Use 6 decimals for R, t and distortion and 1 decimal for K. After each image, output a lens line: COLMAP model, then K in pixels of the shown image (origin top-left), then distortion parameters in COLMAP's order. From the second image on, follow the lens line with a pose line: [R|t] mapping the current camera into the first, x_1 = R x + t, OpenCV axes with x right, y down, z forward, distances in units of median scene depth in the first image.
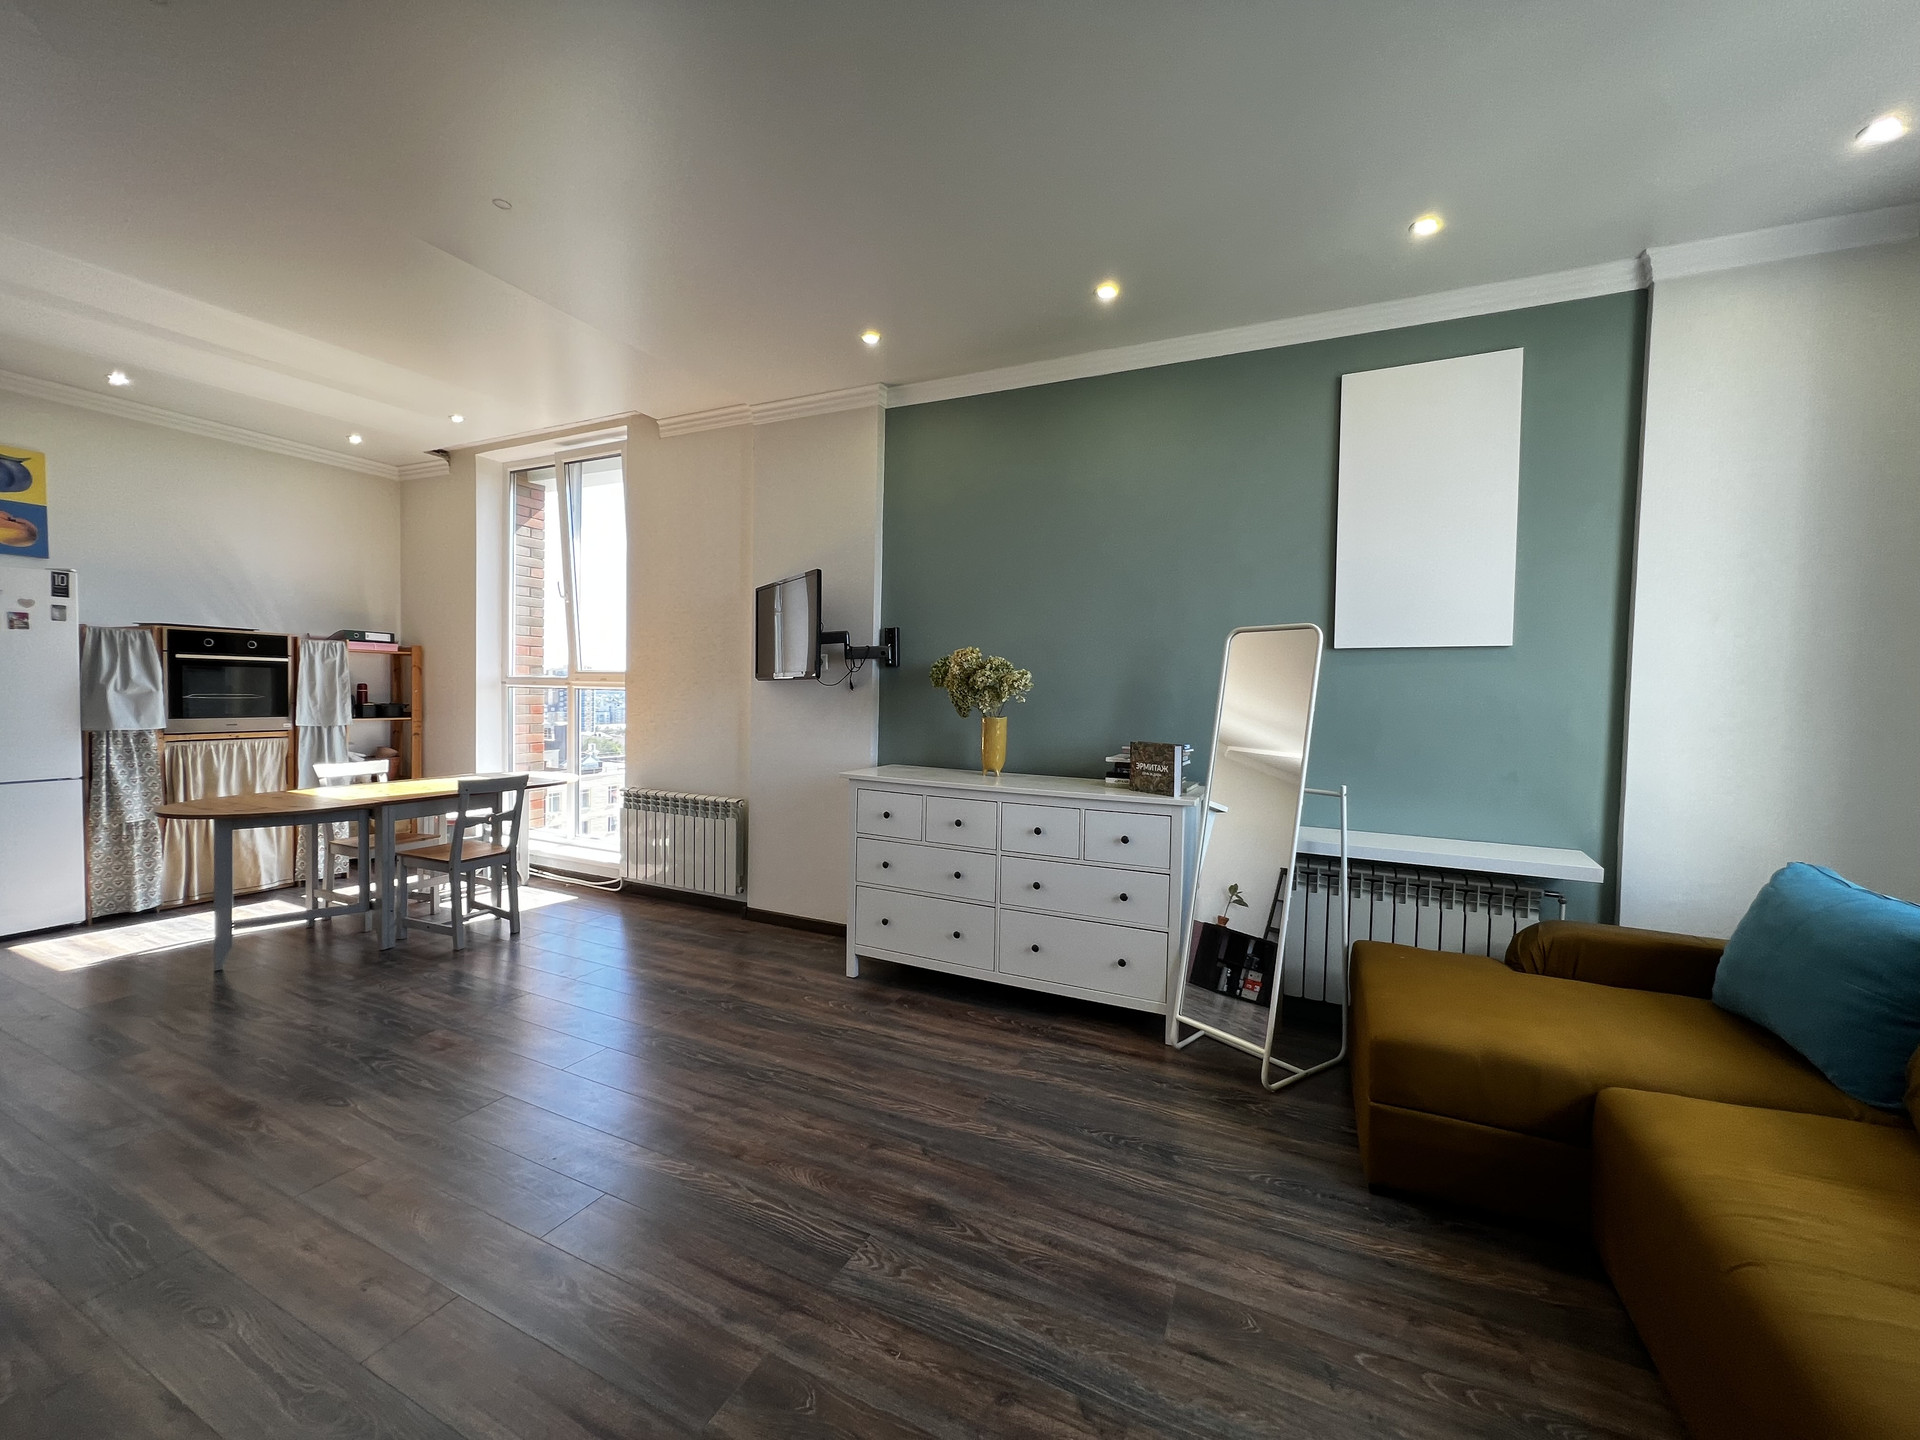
lens RADIAL K [[768.1, 0, 953.2], [0, 768.1, 727.6], [0, 0, 1]] dist [0.000107, -0.000288]
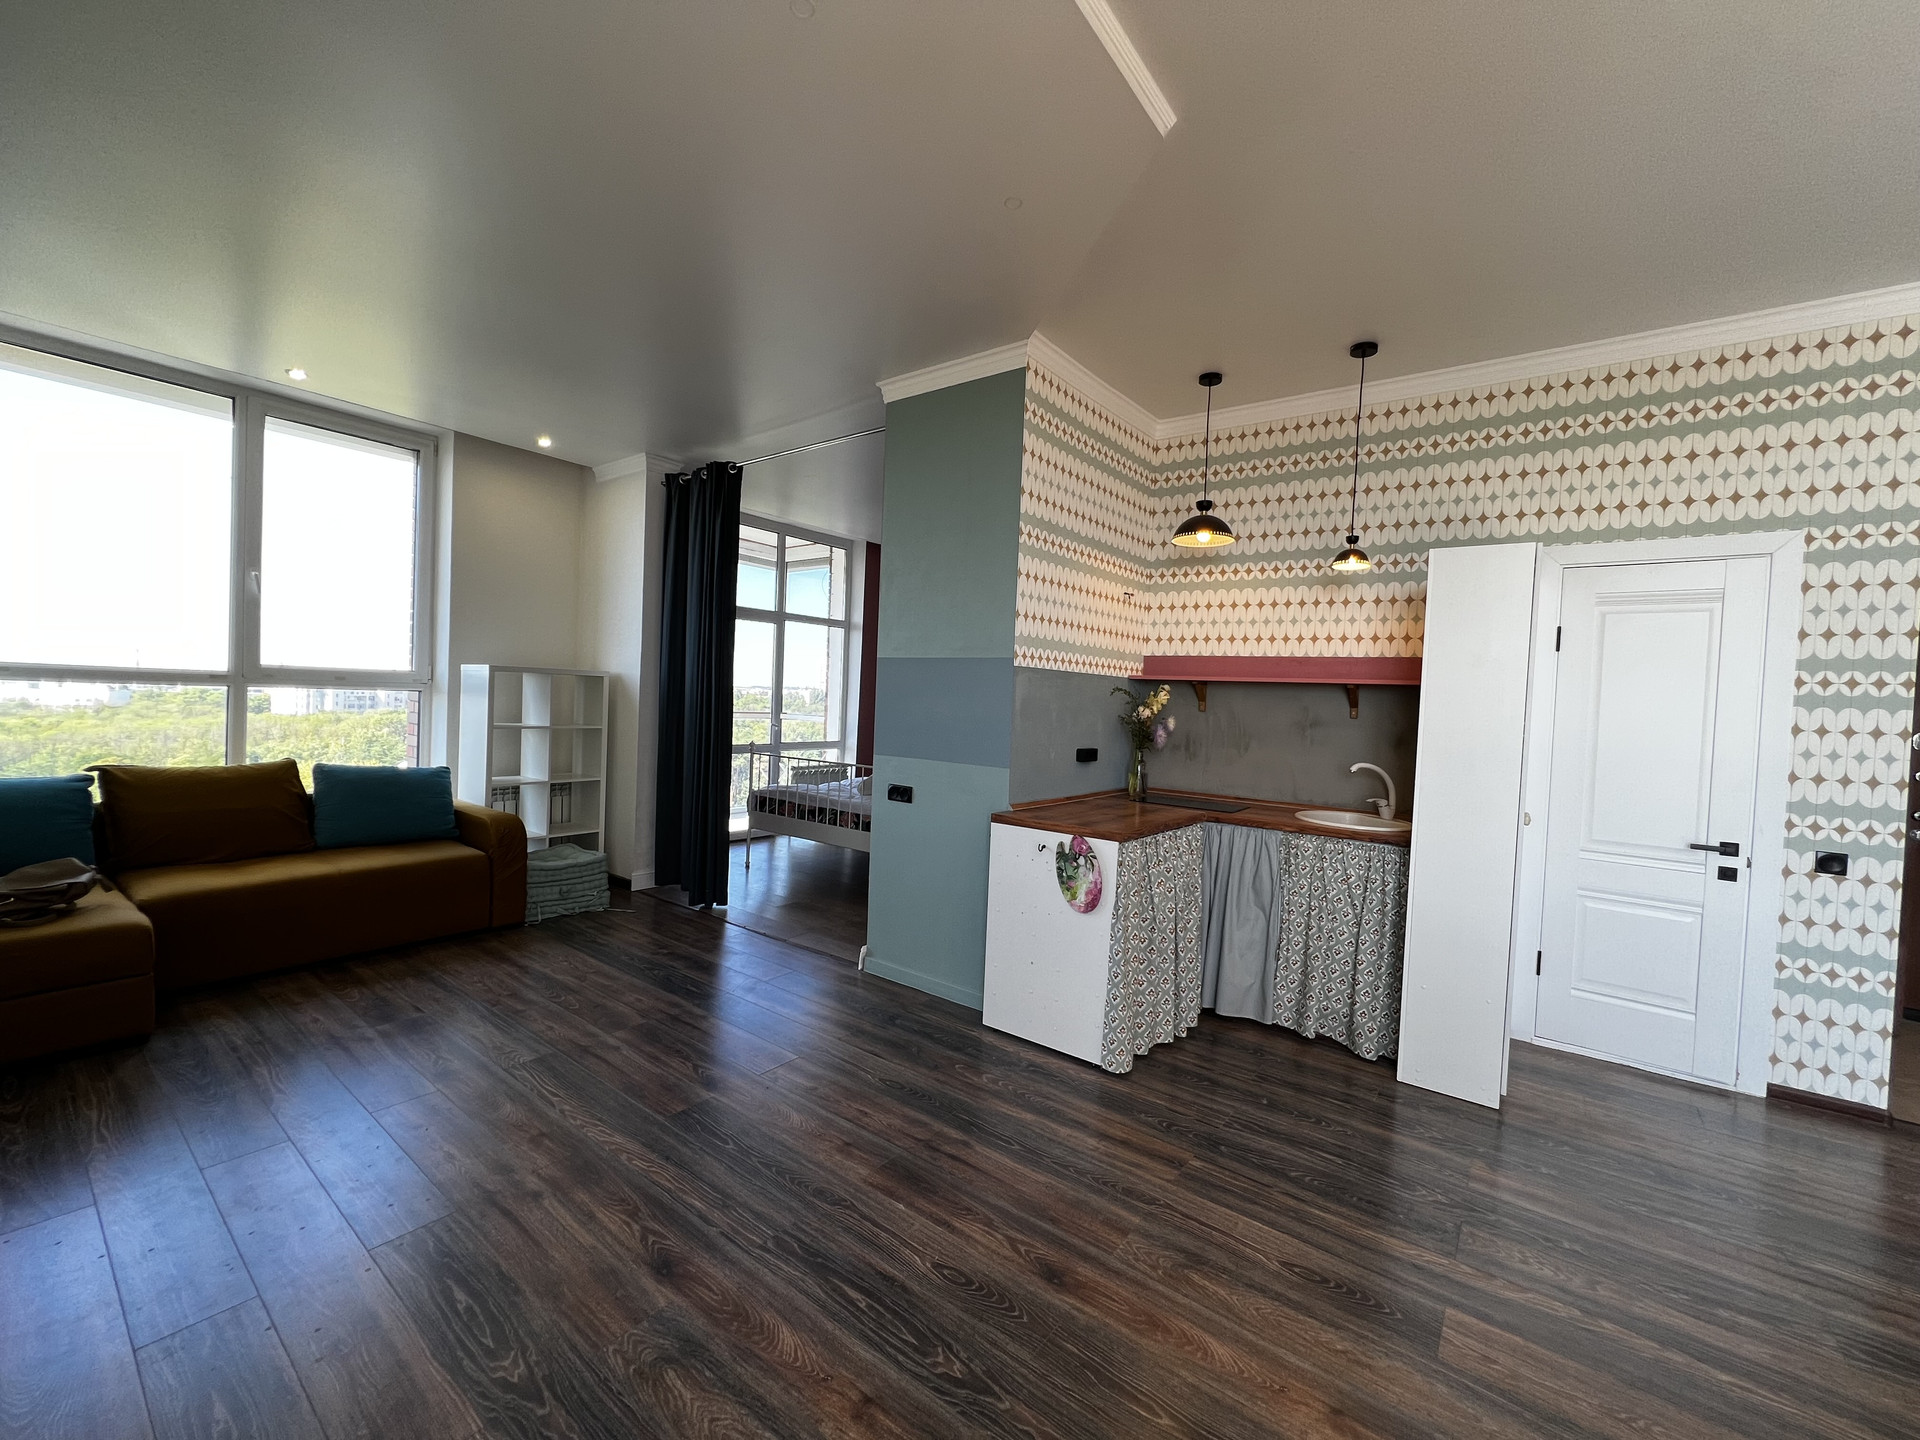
lens RADIAL K [[768.1, 0, 958.7], [0, 768.1, 720.0], [0, 0, 1]] dist [0.000107, -0.000288]
pose [[-0.975049, -0.067484, 0.211485, -0.888713], [-0.052265, 0.995680, 0.076750, -0.106243], [-0.215751, 0.063782, -0.974363, 1.611852]]
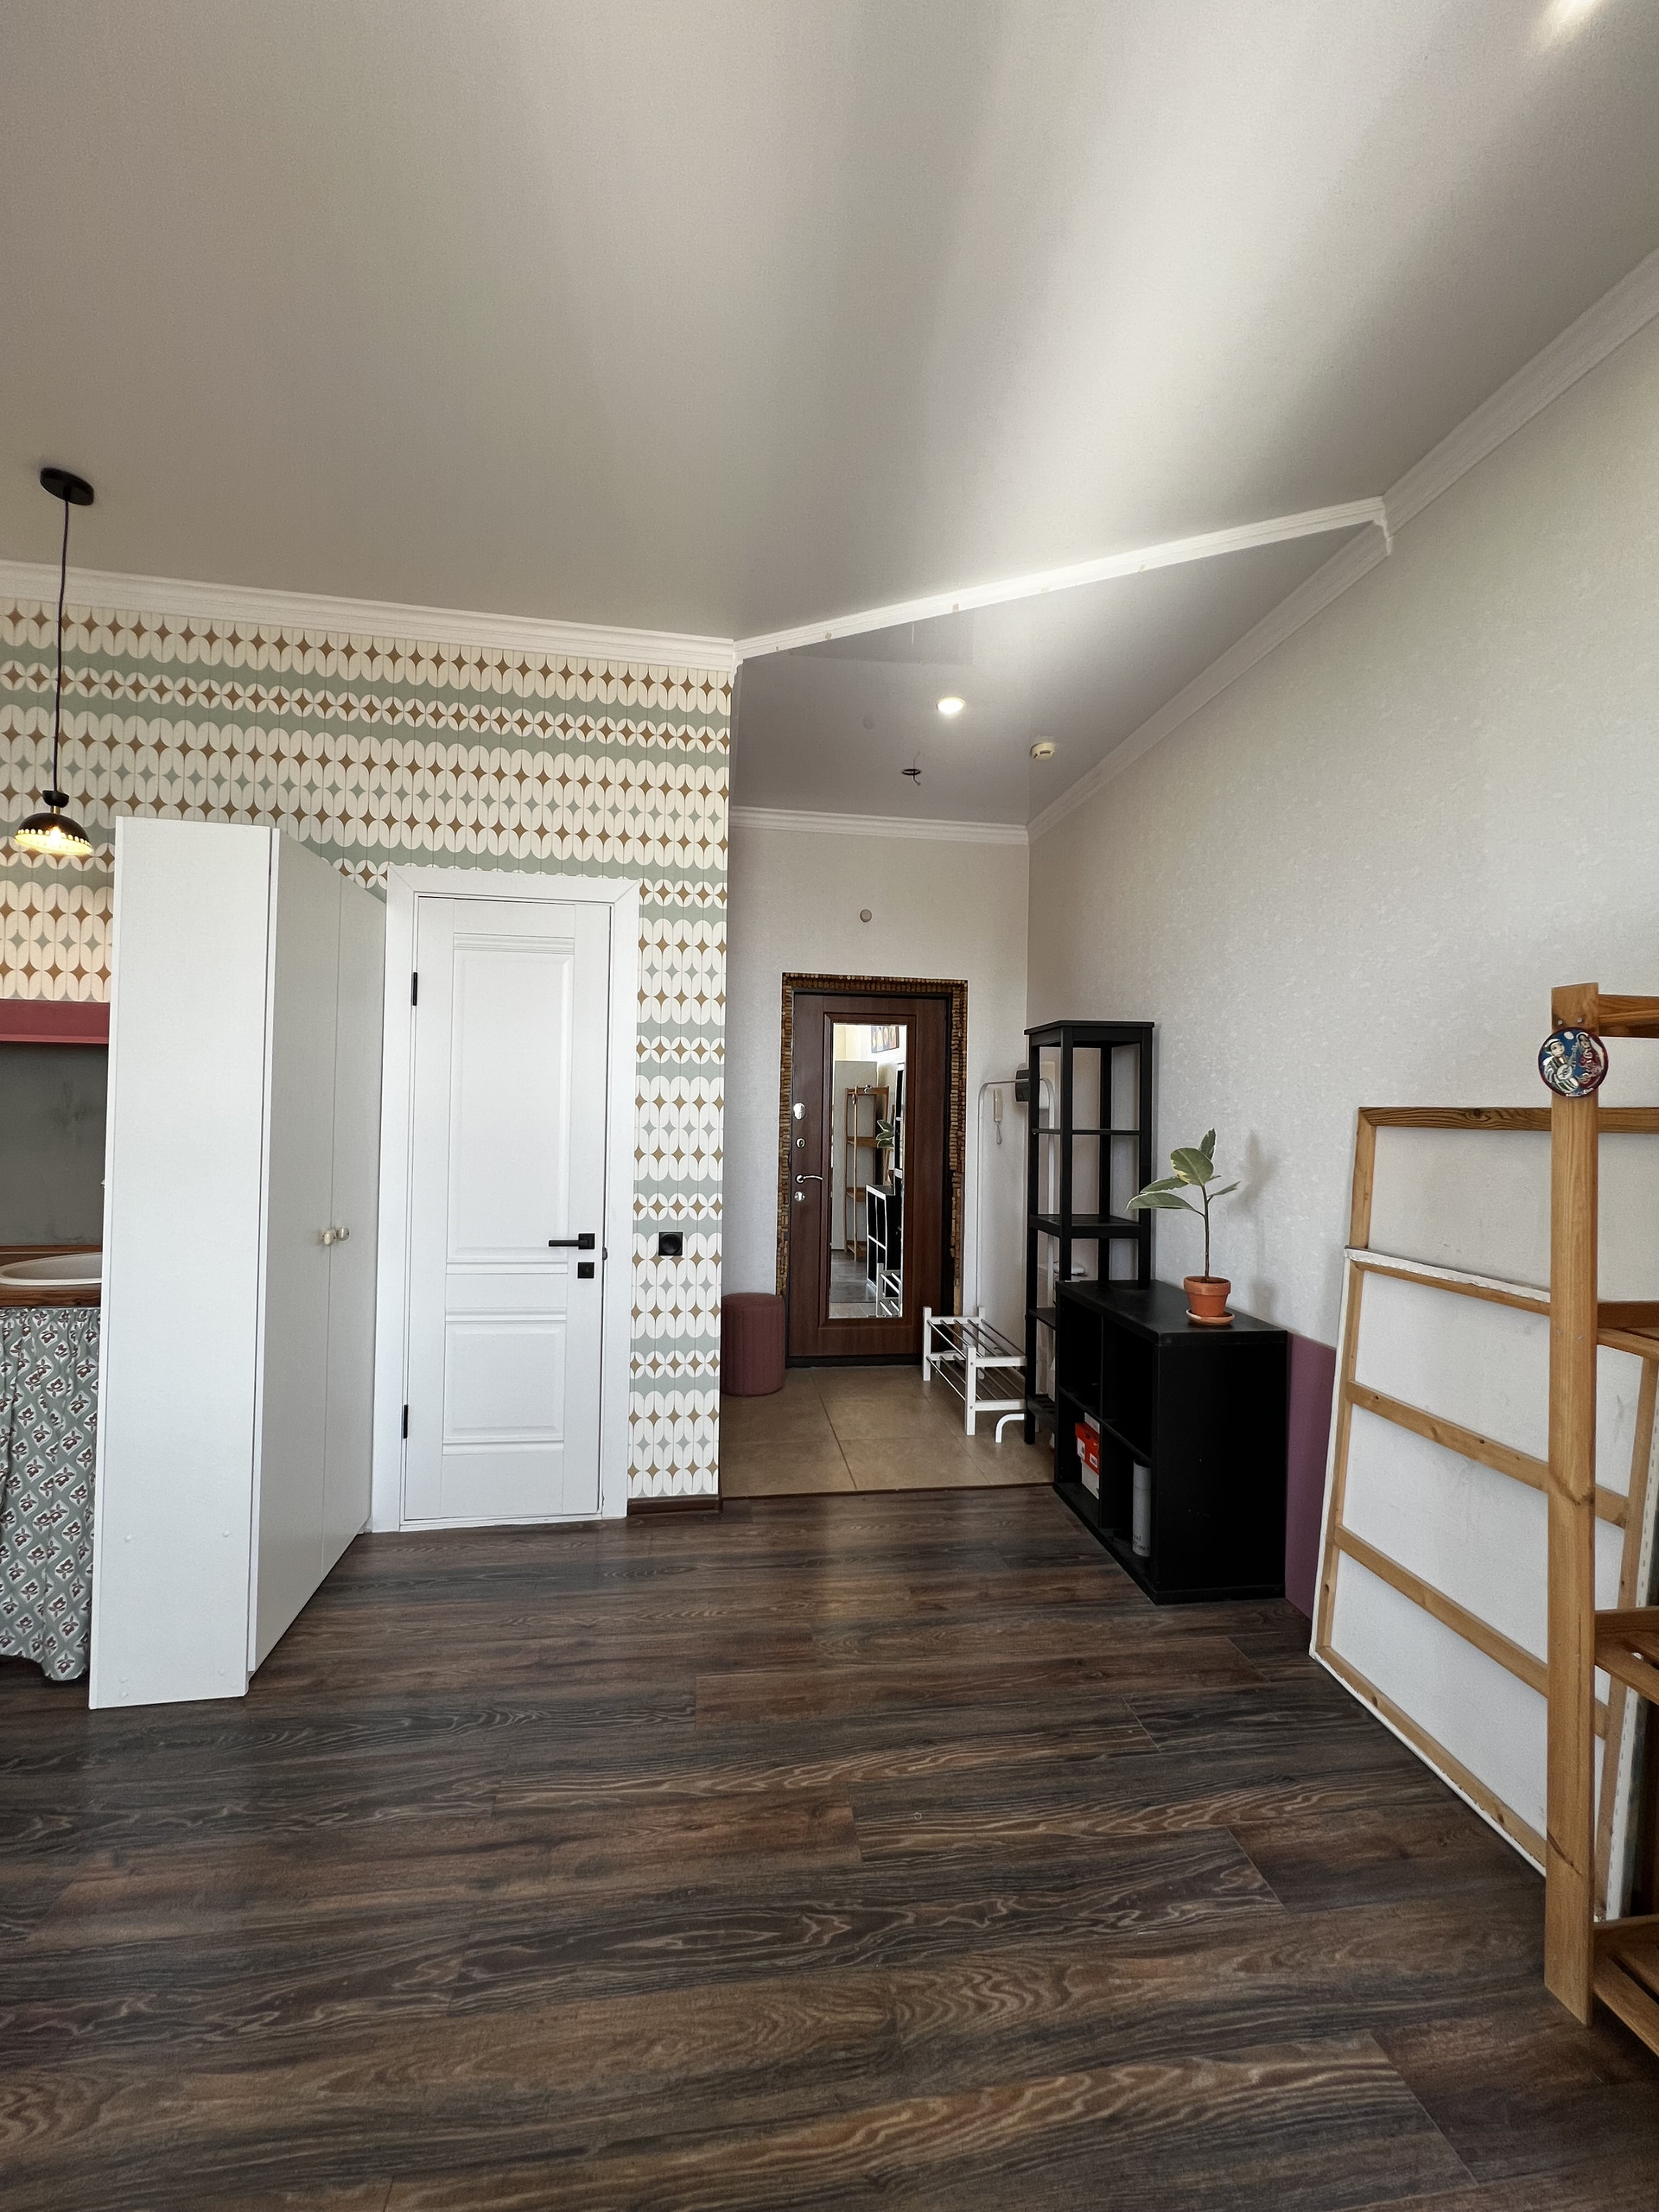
lens RADIAL K [[885.0, 0, 834.2], [0, 885.0, 1103.3], [0, 0, 1]] dist [0.000107, -0.000288]
pose [[-0.834423, -0.039044, -0.549740, -0.892617], [-0.061324, 0.997871, 0.022210, -0.106258], [0.547702, 0.052245, -0.835041, 1.610083]]
